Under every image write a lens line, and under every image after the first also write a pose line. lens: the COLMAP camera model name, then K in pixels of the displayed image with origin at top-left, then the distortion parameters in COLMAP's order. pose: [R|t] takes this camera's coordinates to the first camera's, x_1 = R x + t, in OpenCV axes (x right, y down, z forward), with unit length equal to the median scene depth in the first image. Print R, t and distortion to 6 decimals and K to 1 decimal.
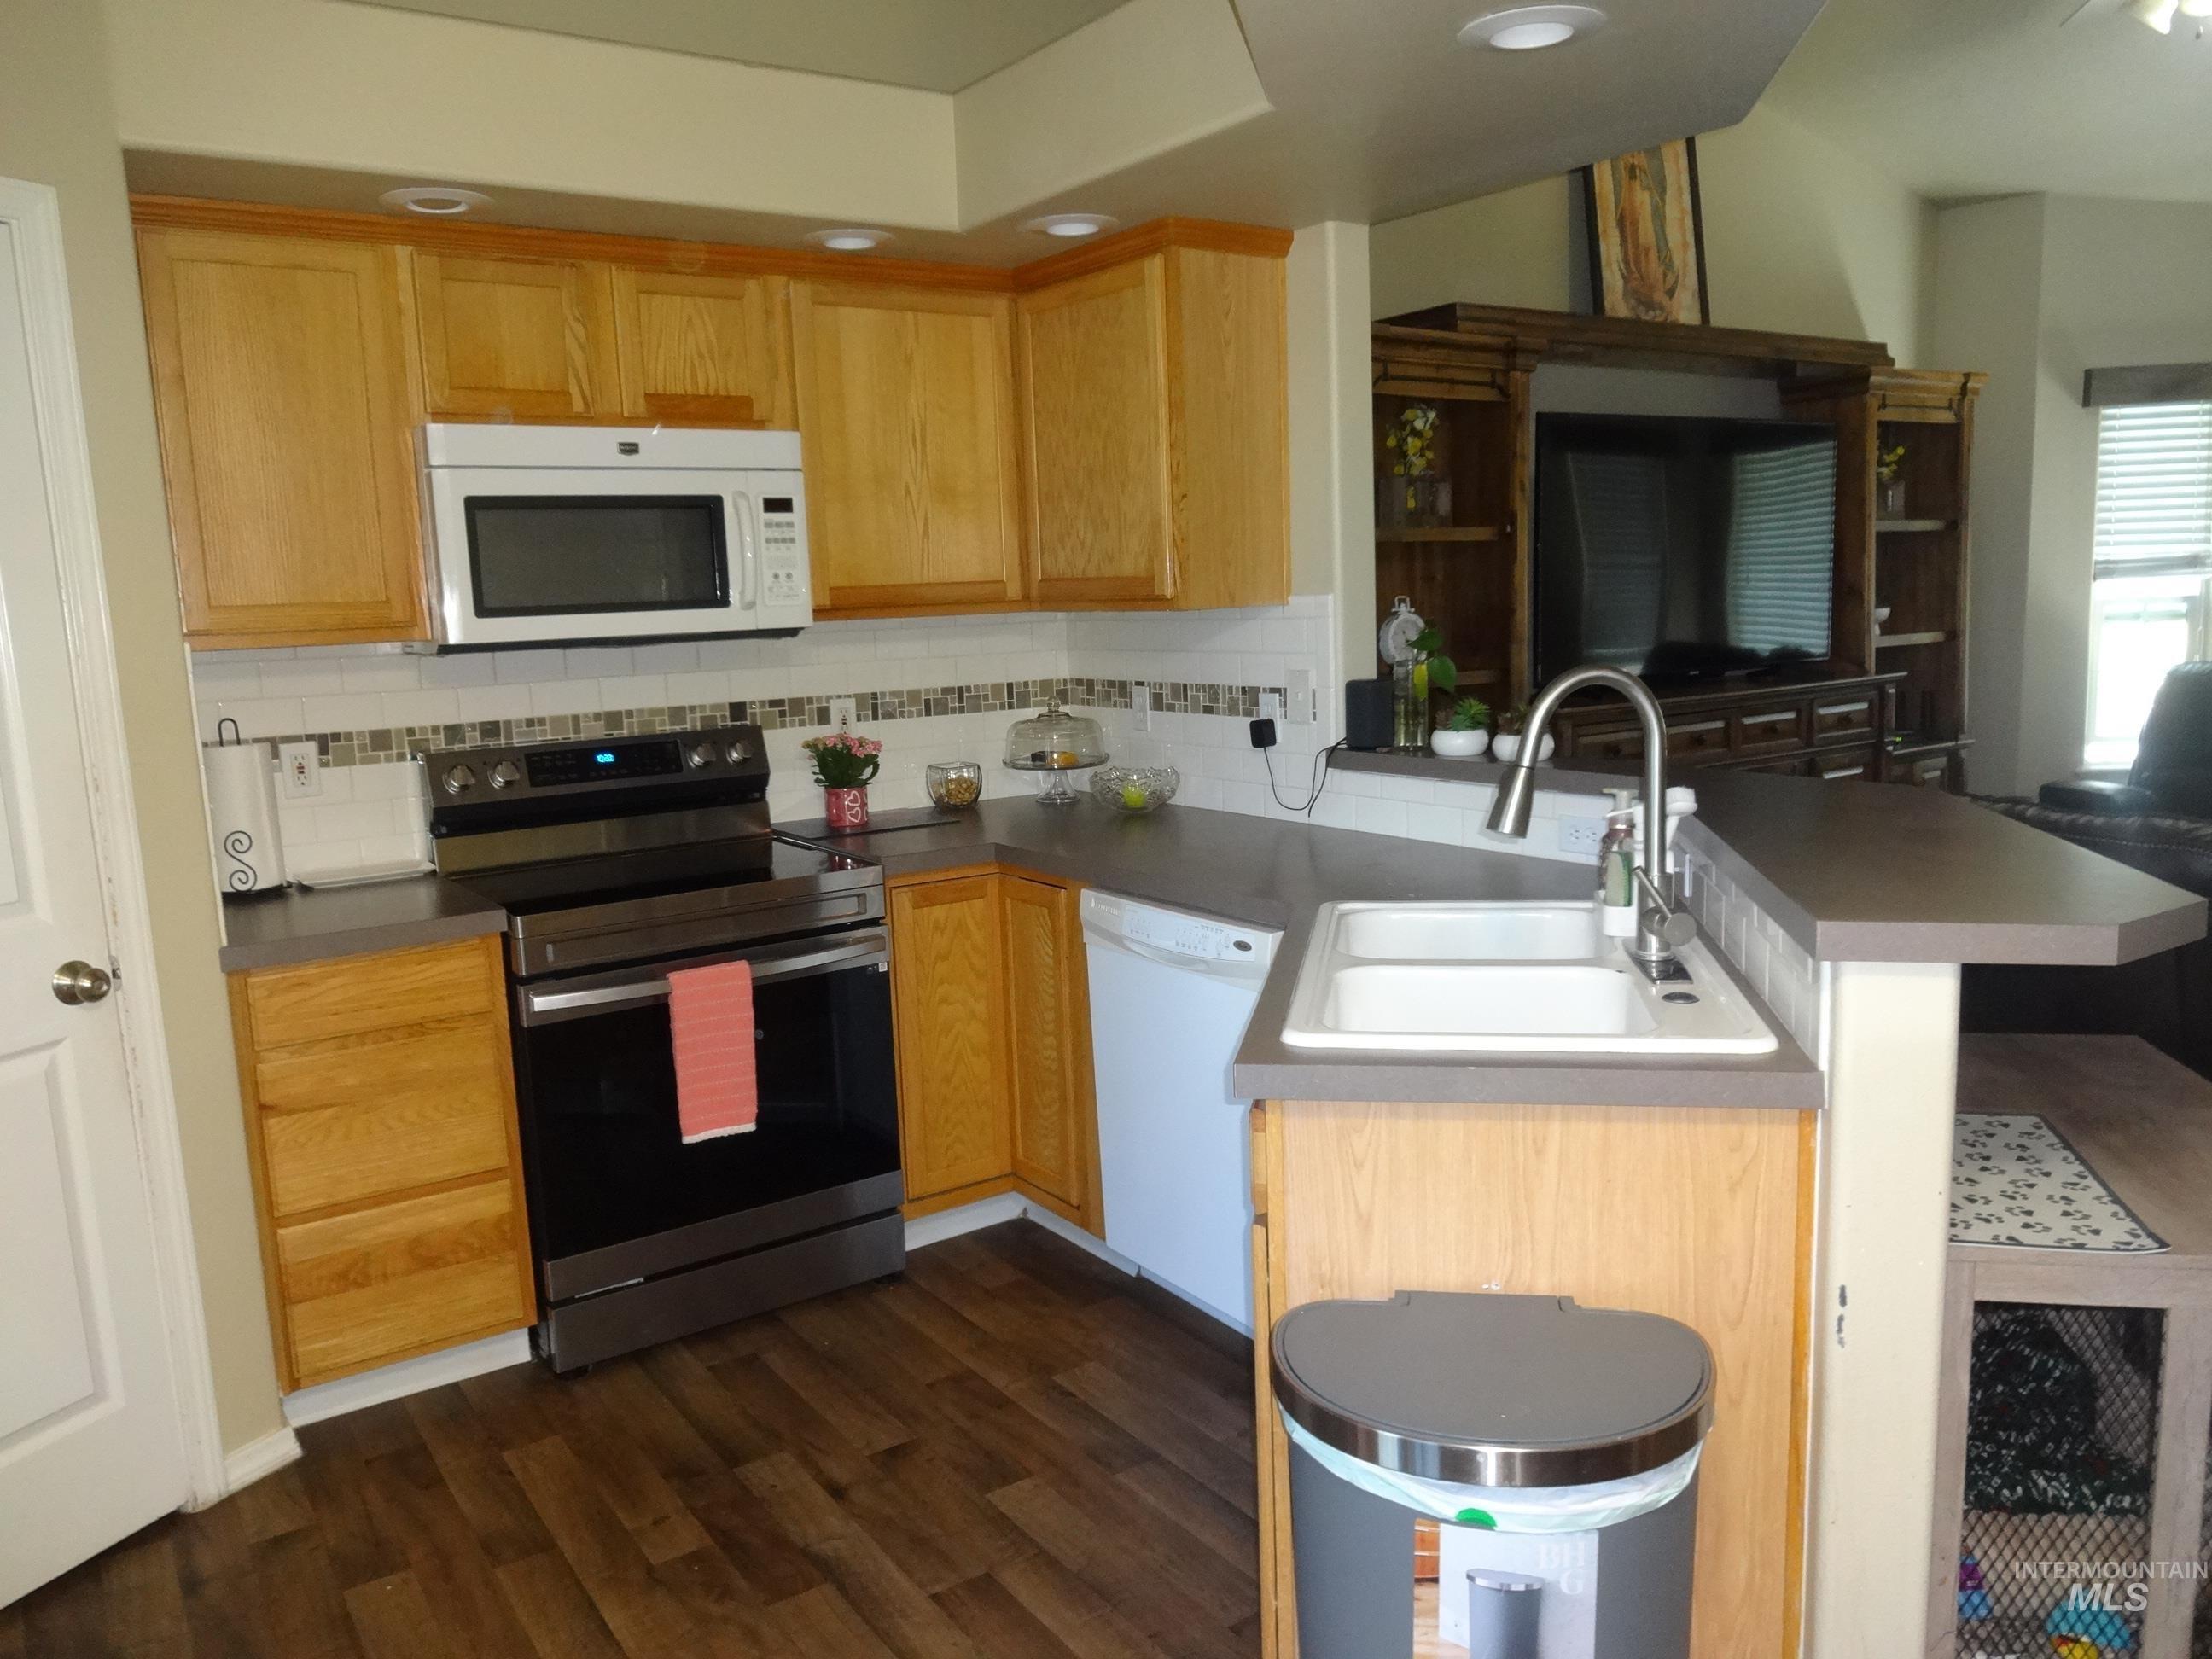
lens RADIAL K [[1628.3, 0, 1106.0], [0, 1628.3, 829.5], [0, 0, 1]] dist [-0.011897, 0.002910]
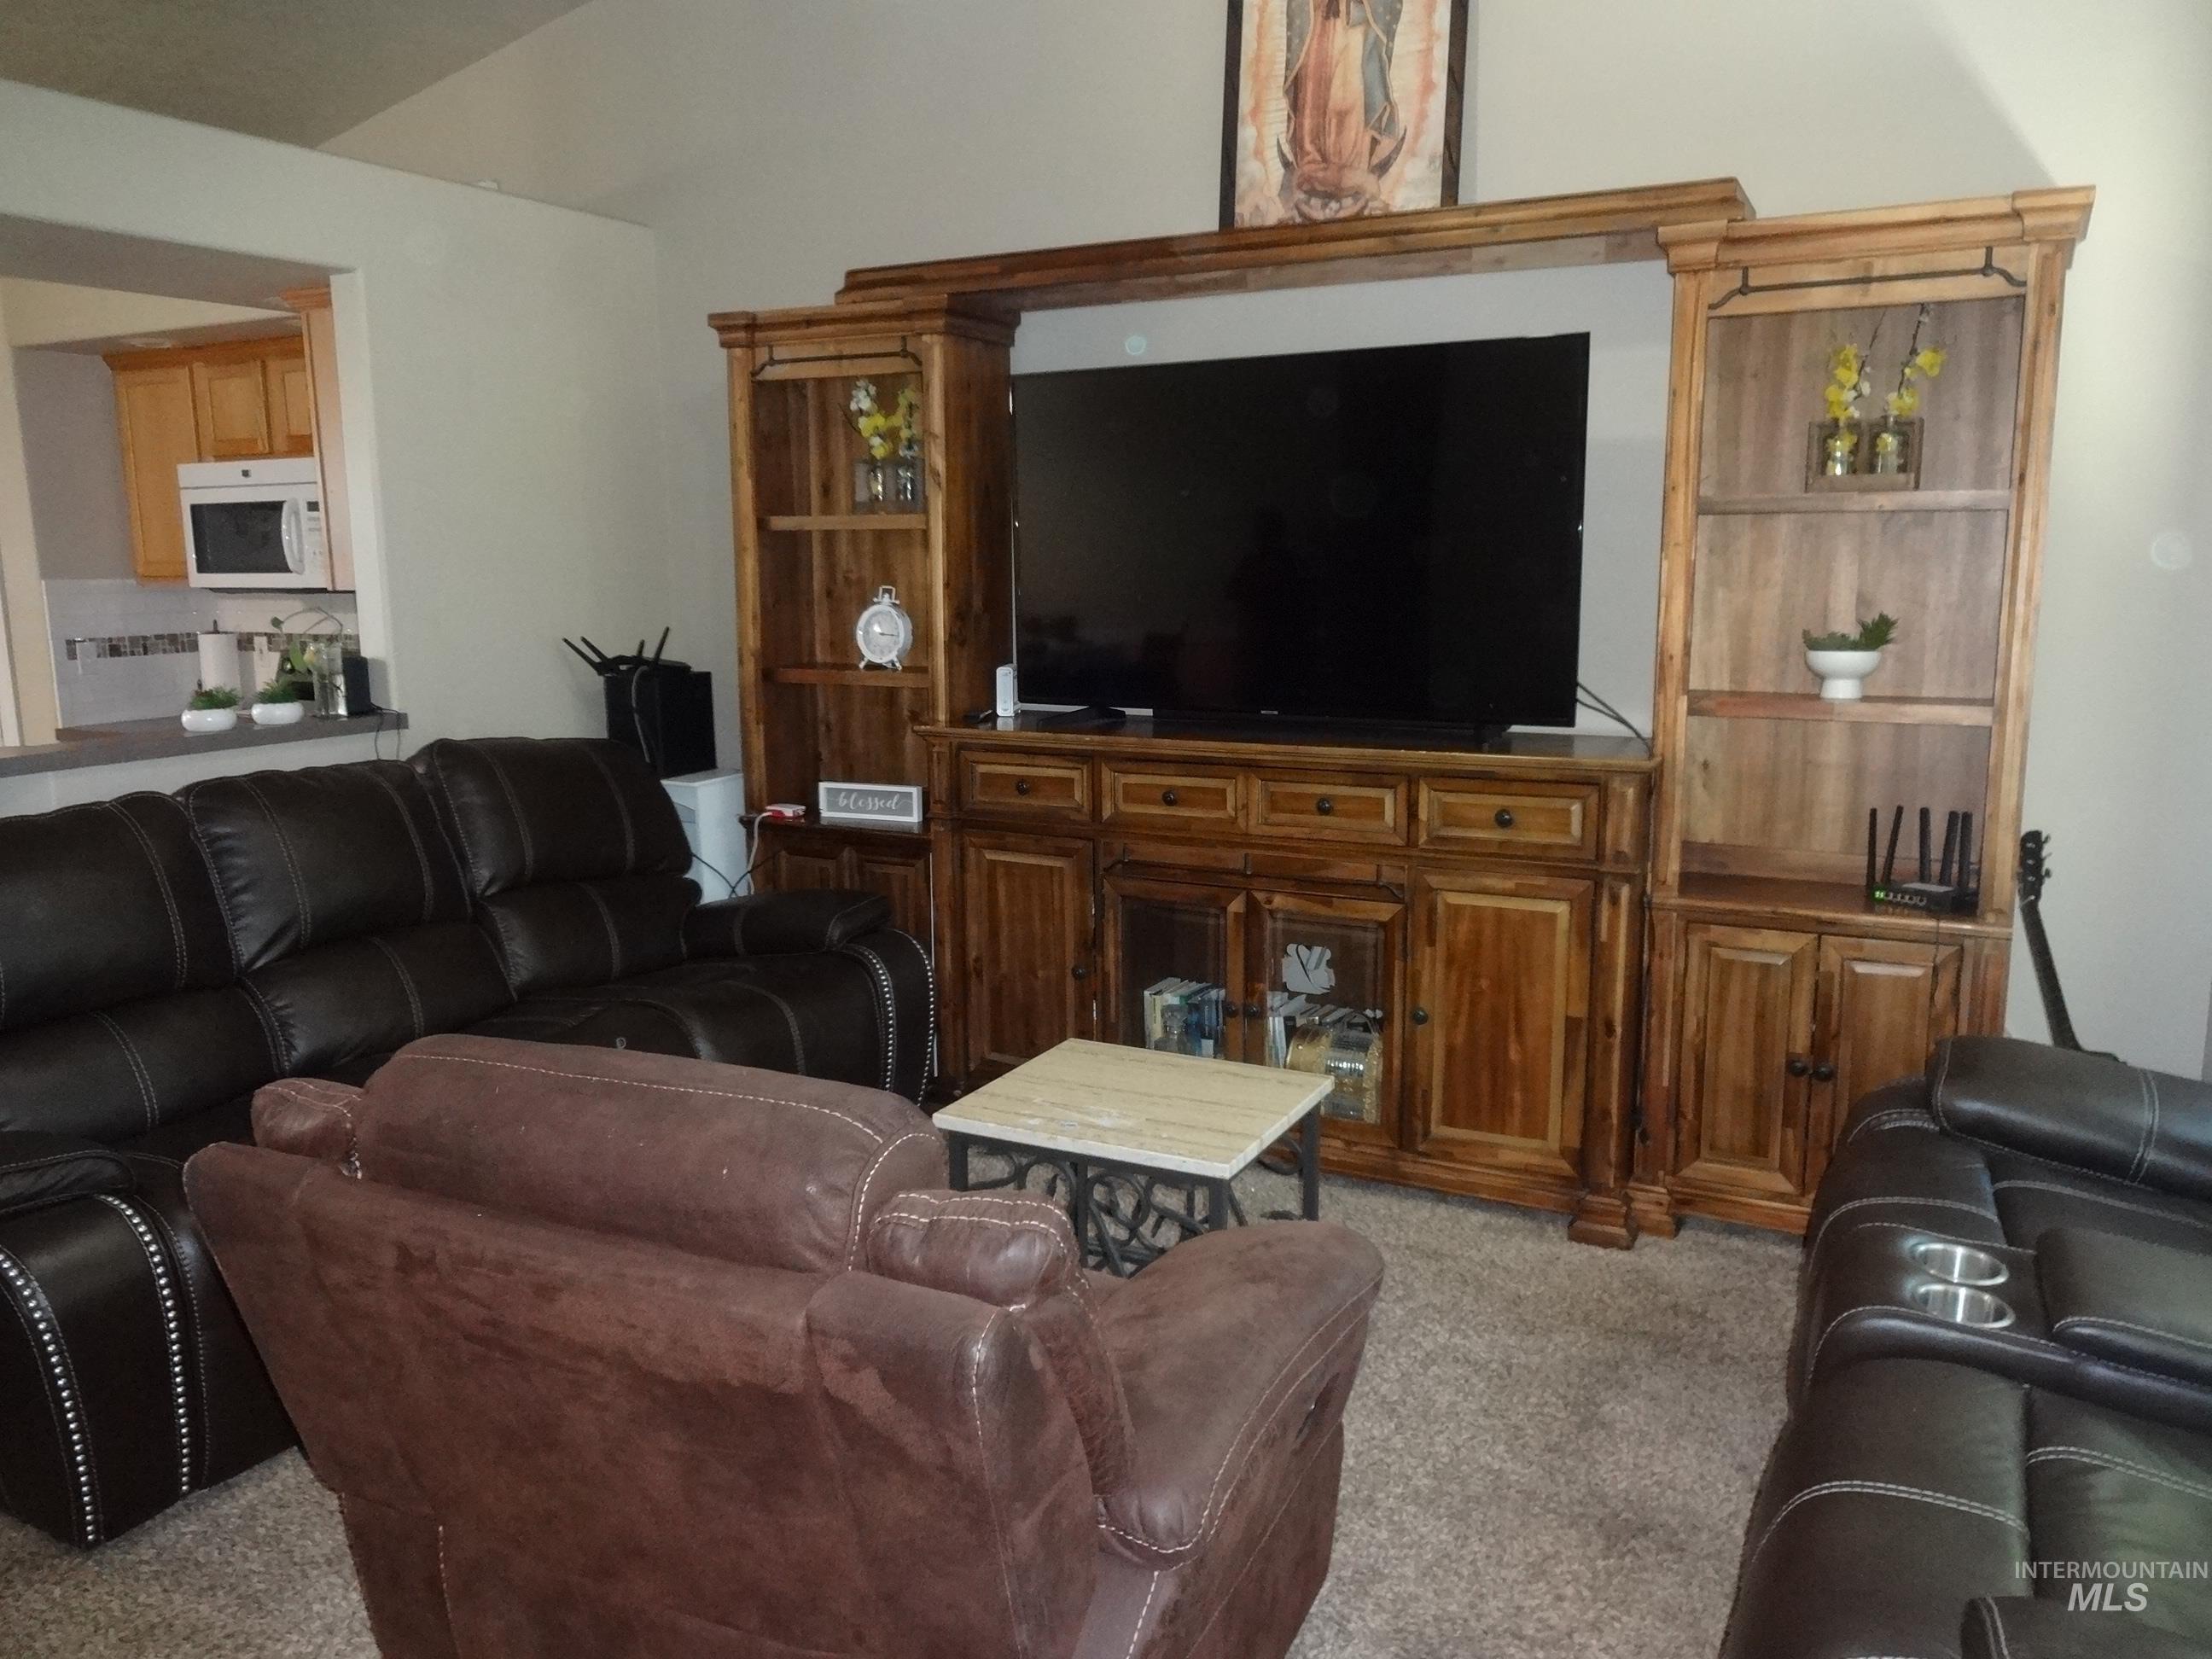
lens RADIAL K [[1628.3, 0, 1106.0], [0, 1628.3, 829.5], [0, 0, 1]] dist [-0.011897, 0.002910]
pose [[0.471186, 0.181386, -0.863182, 1.105214], [-0.139445, 0.981638, 0.130159, -0.149192], [0.870942, 0.059038, 0.487827, 0.676516]]
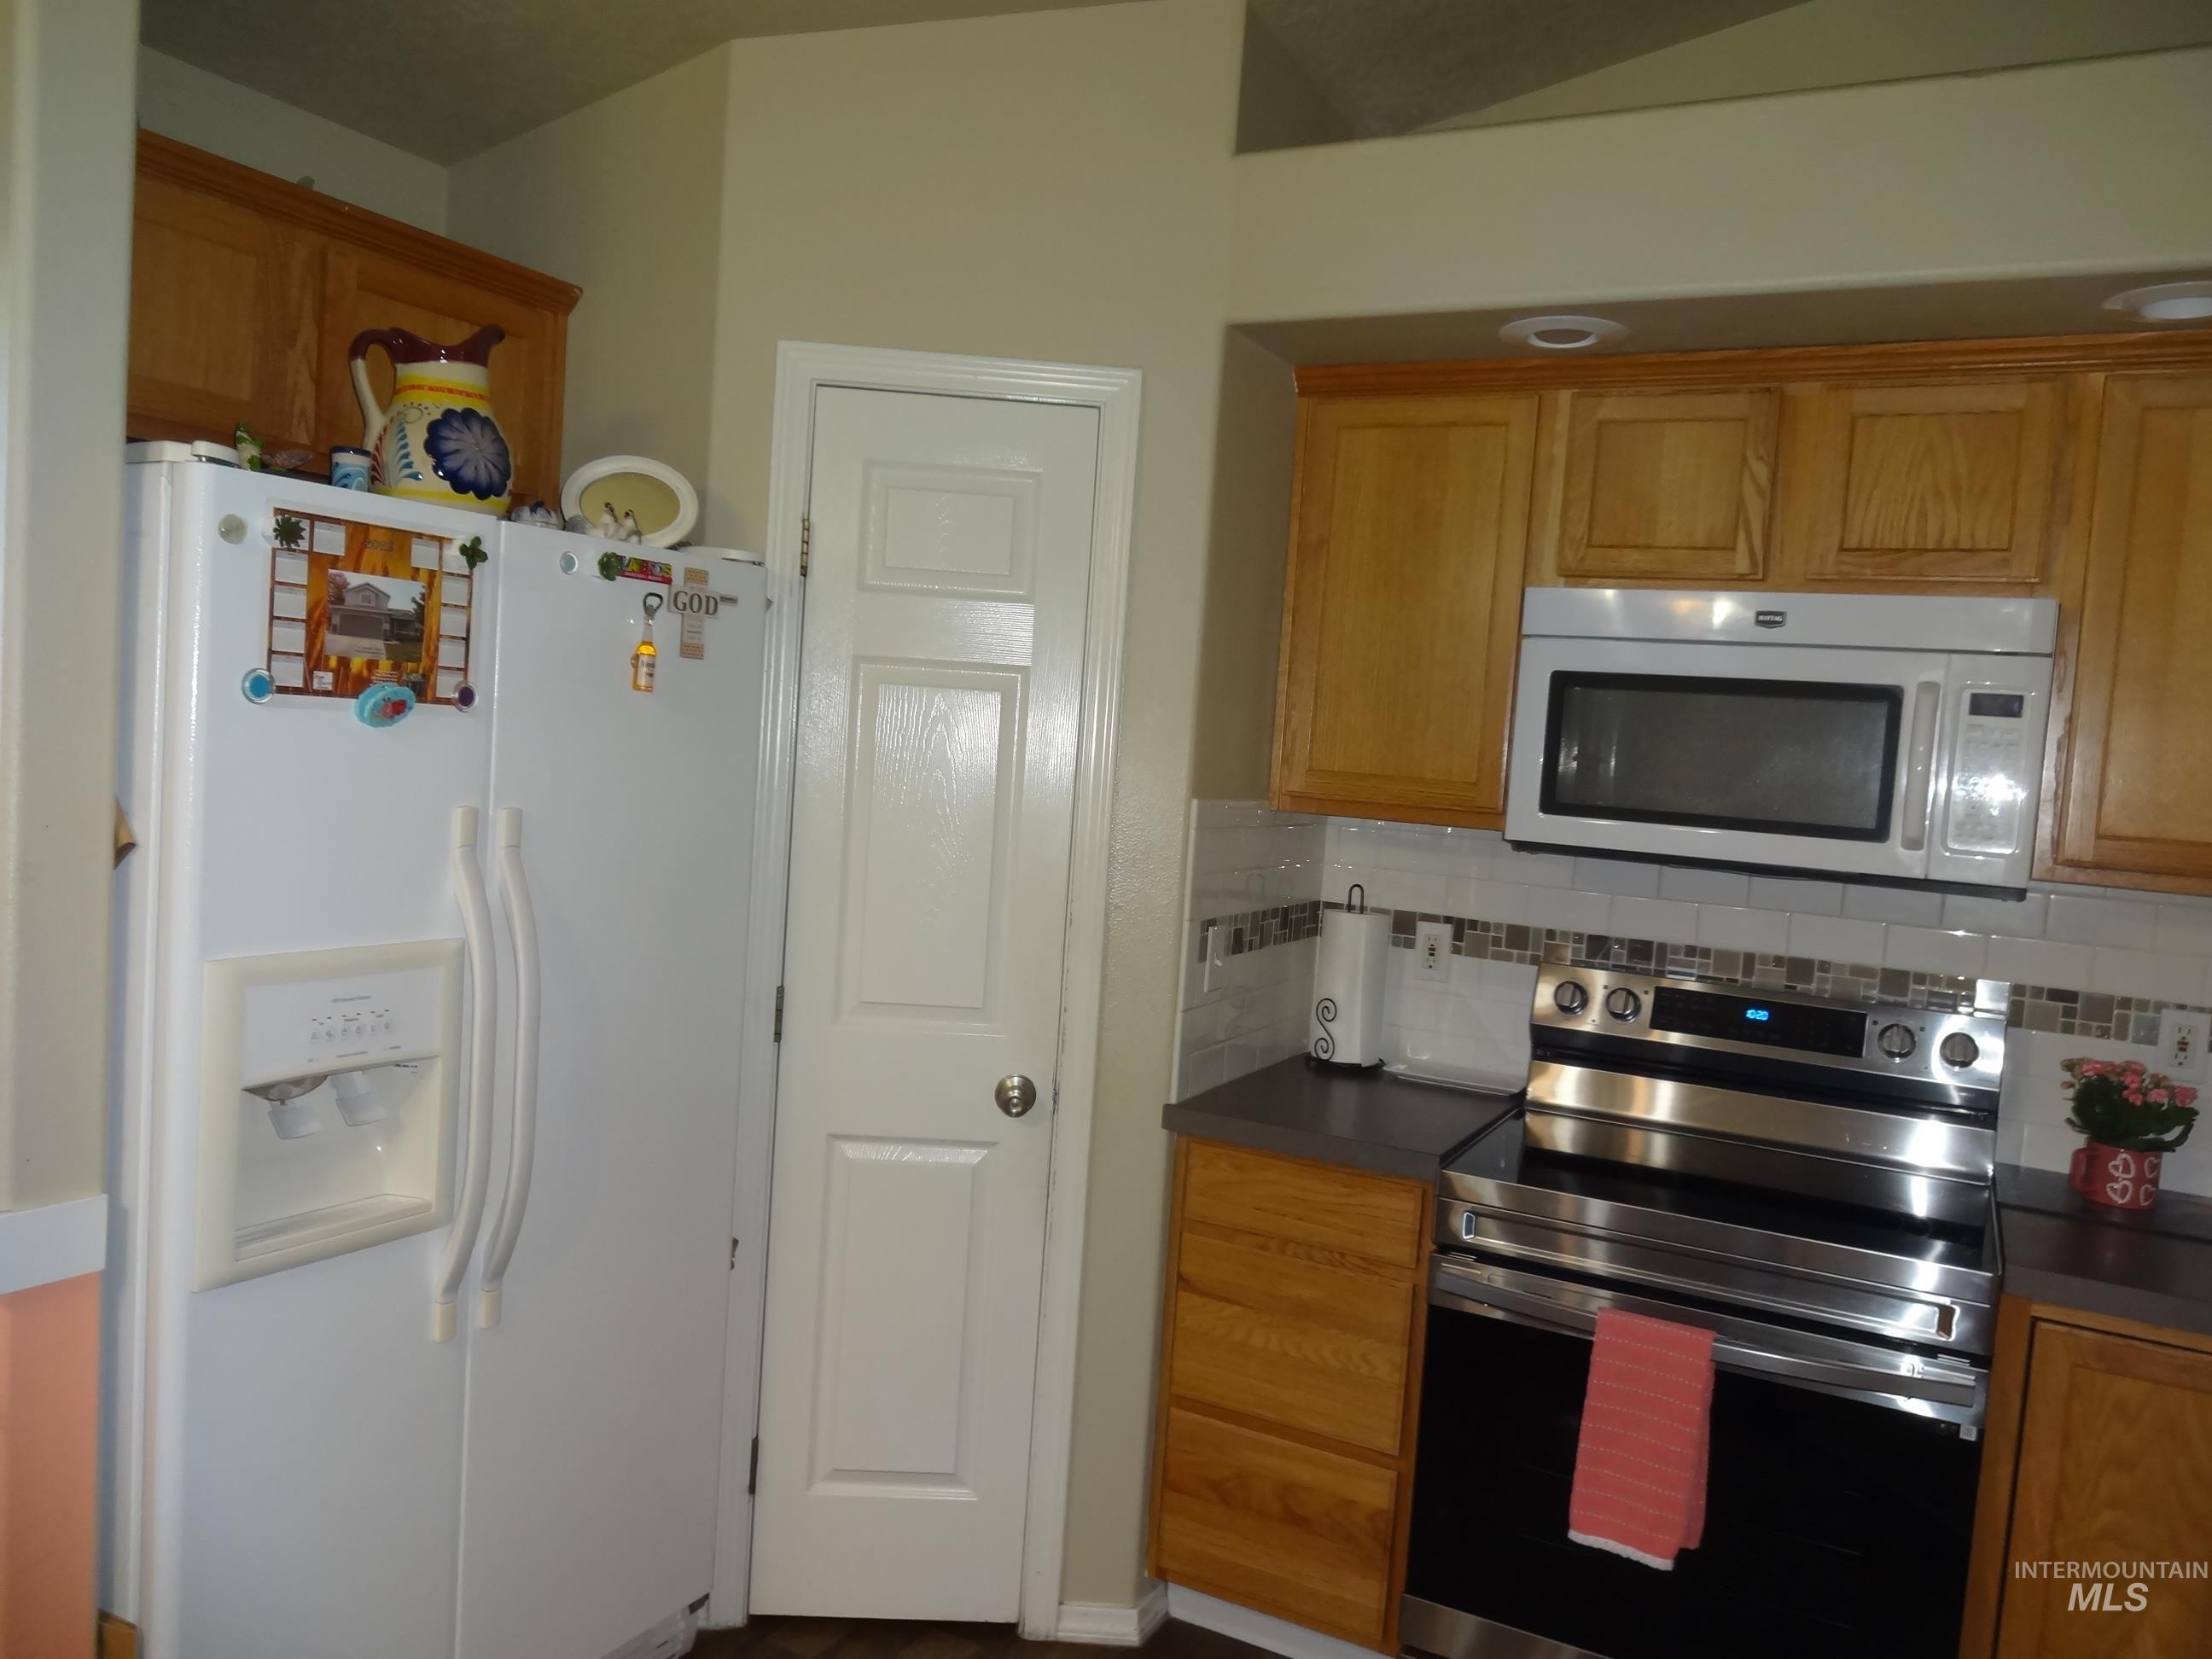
lens RADIAL K [[1628.3, 0, 1106.0], [0, 1628.3, 829.5], [0, 0, 1]] dist [-0.011897, 0.002910]
pose [[0.453886, 0.121399, -0.882751, 0.170847], [-0.220882, 0.975085, 0.020526, -0.059313], [0.863249, 0.185668, 0.469392, 0.273234]]
